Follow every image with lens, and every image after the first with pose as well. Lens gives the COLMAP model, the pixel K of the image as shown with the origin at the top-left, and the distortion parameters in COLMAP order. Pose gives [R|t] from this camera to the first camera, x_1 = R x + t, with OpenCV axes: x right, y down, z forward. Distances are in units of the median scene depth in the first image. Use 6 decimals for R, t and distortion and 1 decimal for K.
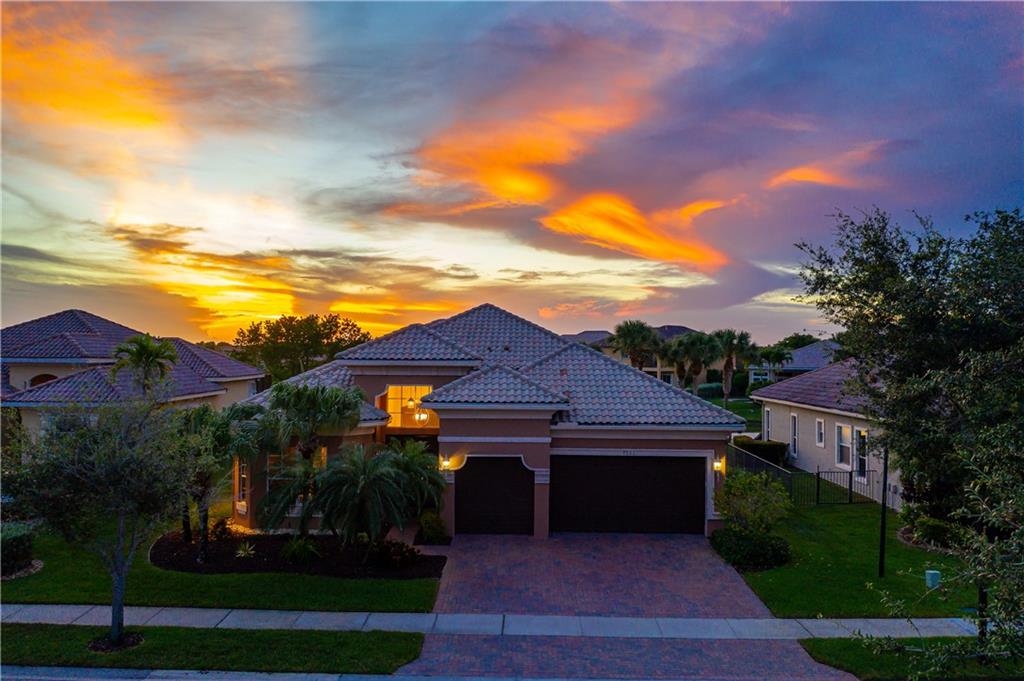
lens RADIAL K [[802.8, 0, 519.2], [0, 802.8, 335.9], [0, 0, 1]] dist [-0.033958, -0.000846]
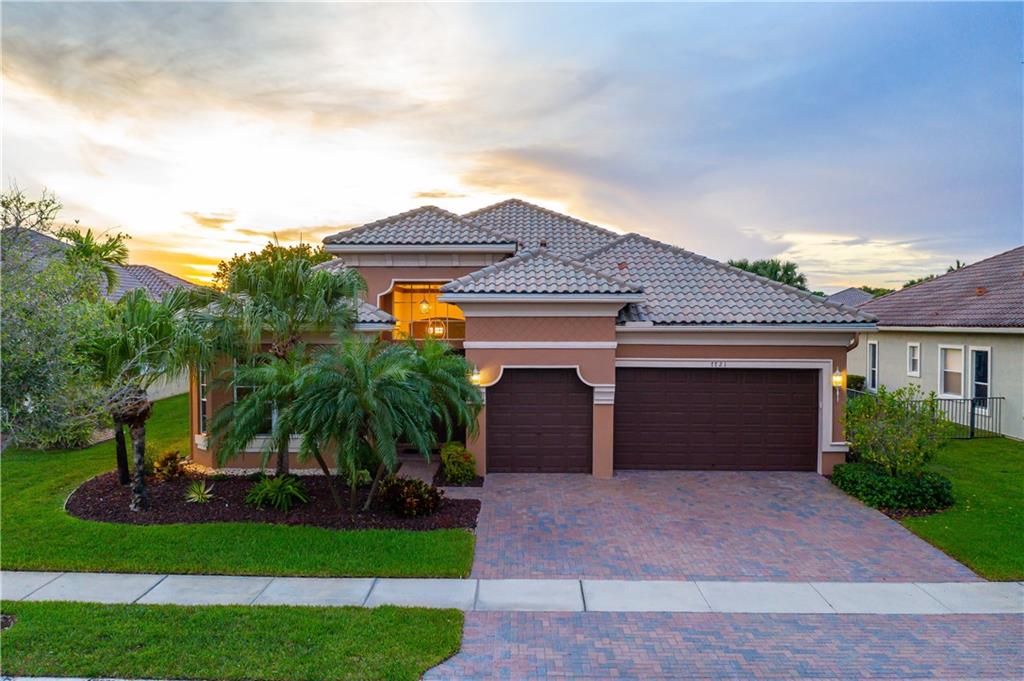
lens RADIAL K [[802.8, 0, 518.4], [0, 802.8, 332.5], [0, 0, 1]] dist [-0.033958, -0.000846]
pose [[0.999981, -0.005554, 0.002491, -0.054379], [0.005460, 0.999316, 0.036565, 0.093783], [-0.002693, -0.036551, 0.999328, 0.271204]]
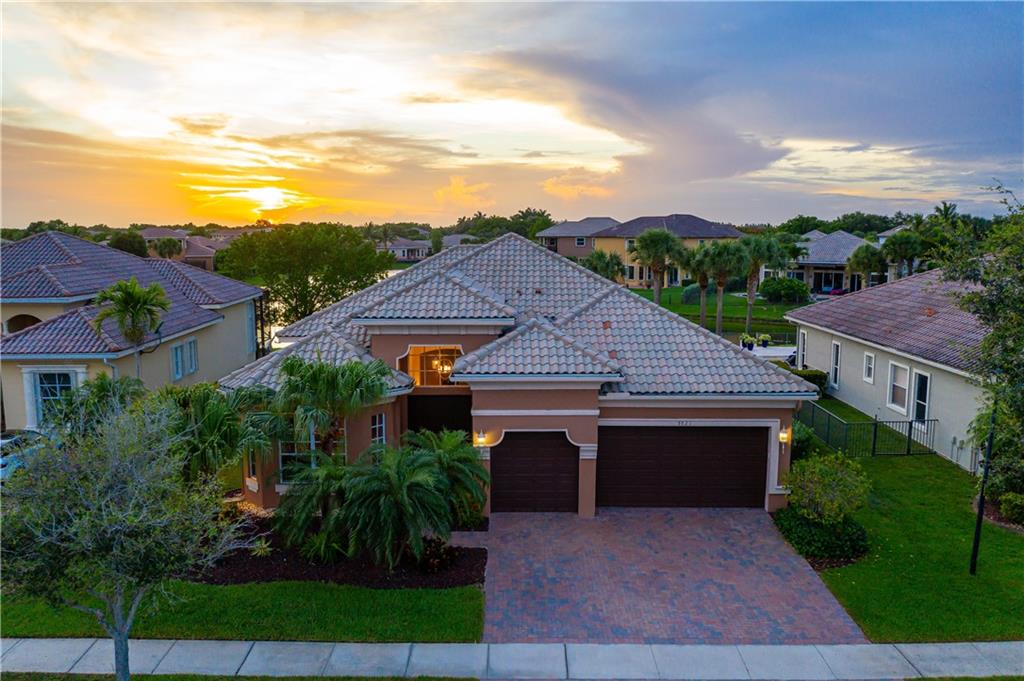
lens RADIAL K [[802.8, 0, 519.4], [0, 802.8, 333.1], [0, 0, 1]] dist [-0.033958, -0.000846]
pose [[0.999937, -0.007534, 0.008358, -0.057052], [0.006180, 0.988414, 0.151658, -0.094765], [-0.009403, -0.151597, 0.988398, 0.143303]]
